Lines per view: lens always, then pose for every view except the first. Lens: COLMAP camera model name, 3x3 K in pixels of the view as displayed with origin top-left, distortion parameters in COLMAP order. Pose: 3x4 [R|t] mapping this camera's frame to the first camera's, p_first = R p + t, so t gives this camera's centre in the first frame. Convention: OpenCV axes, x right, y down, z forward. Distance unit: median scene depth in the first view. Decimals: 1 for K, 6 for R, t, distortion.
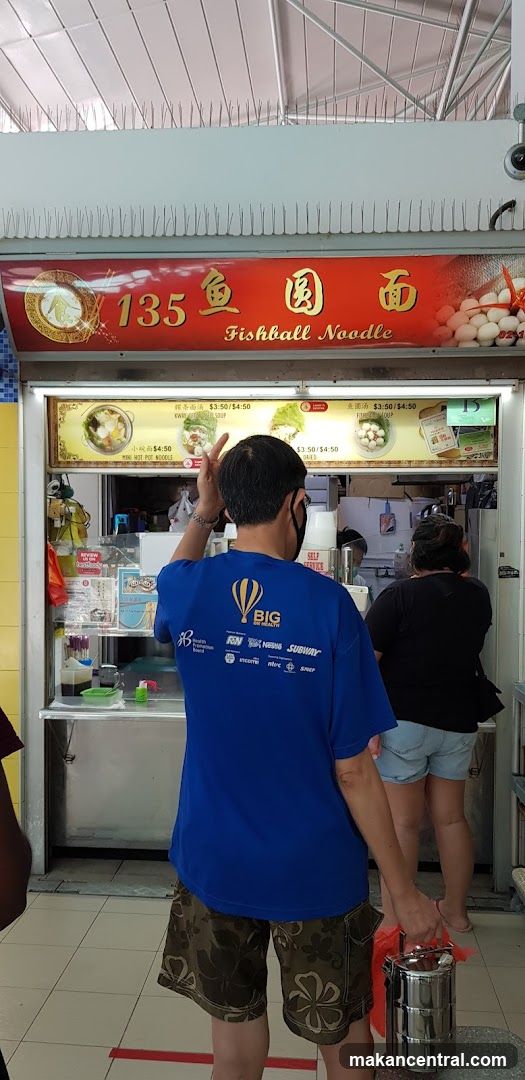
lens RADIAL K [[825.9, 0, 264.6], [0, 825.9, 549.2], [0, 0, 1]] dist [0.107256, -0.236306]
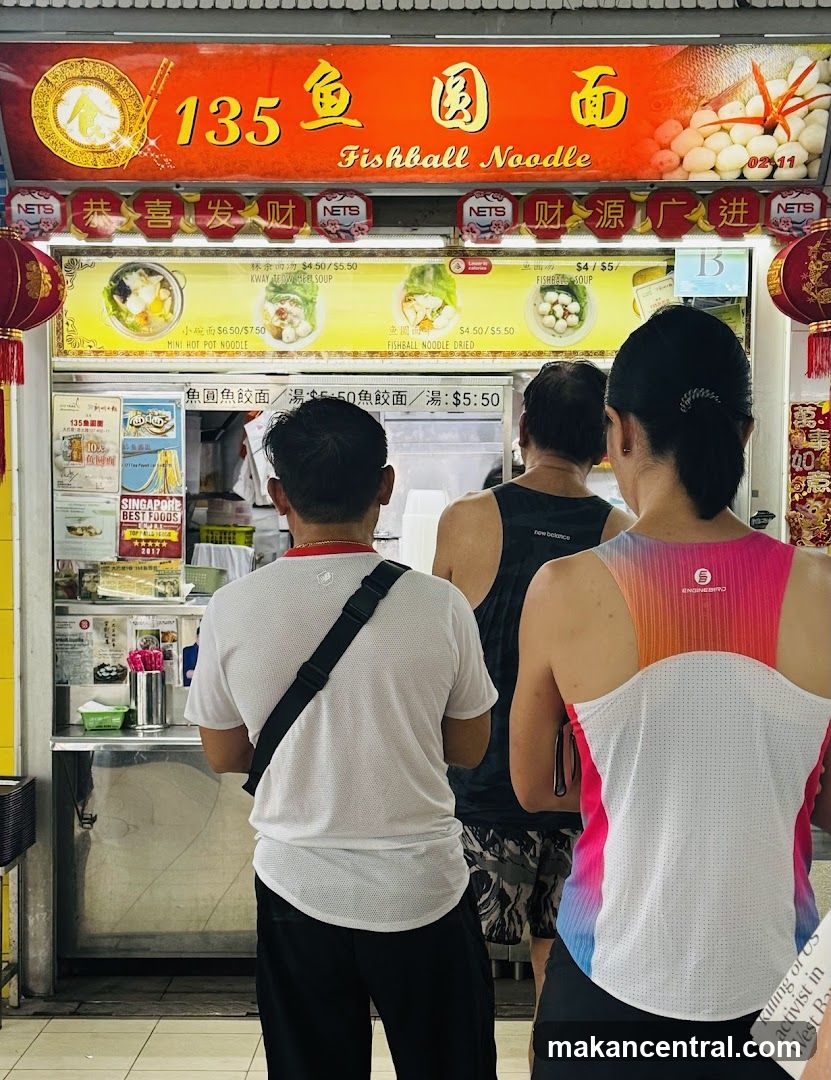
lens RADIAL K [[1696.6, 0, 430.1], [0, 1696.6, 574.9], [0, 0, 1]] dist [0.114206, -0.027579]
pose [[0.998411, -0.006427, 0.055990, -0.053700], [0.004909, 0.999618, 0.027207, 0.035696], [-0.056144, -0.026889, 0.998061, -0.367415]]
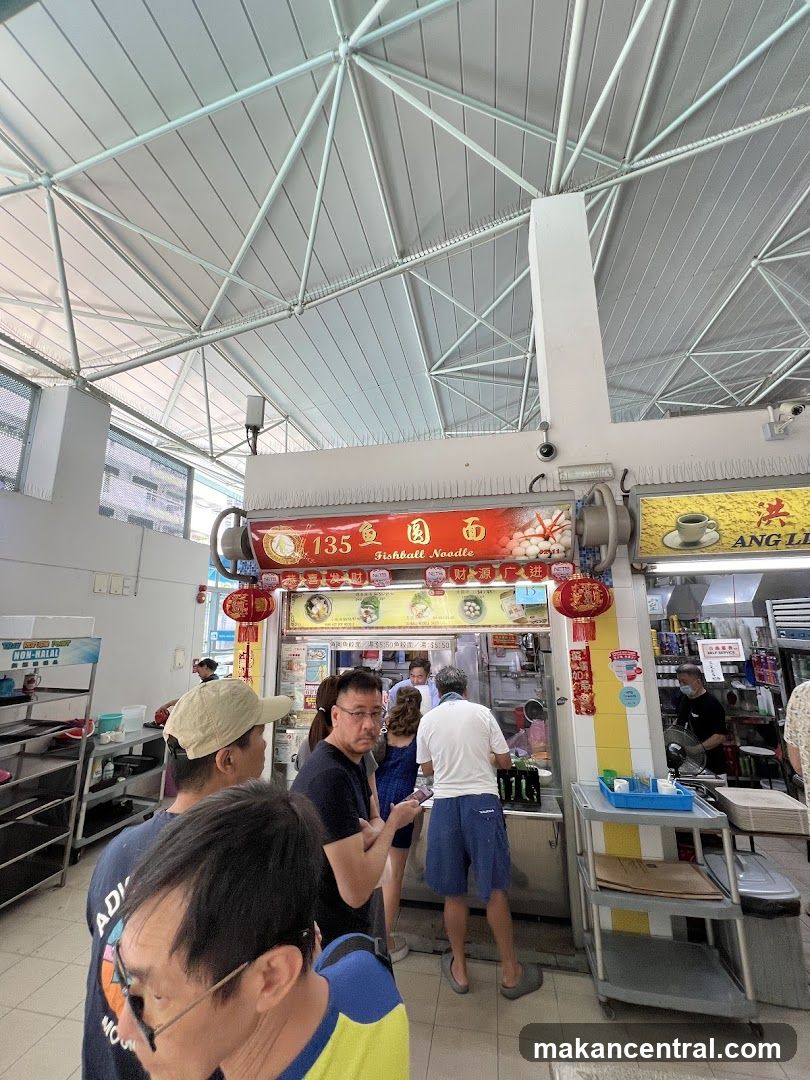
lens RADIAL K [[421.5, 0, 409.3], [0, 421.5, 535.9], [0, 0, 1]] dist [0.000239, -0.000027]
pose [[0.993459, -0.039937, -0.106975, 0.116069], [0.013441, 0.971229, -0.237767, -0.093866], [0.113393, 0.234774, 0.965413, 0.167056]]
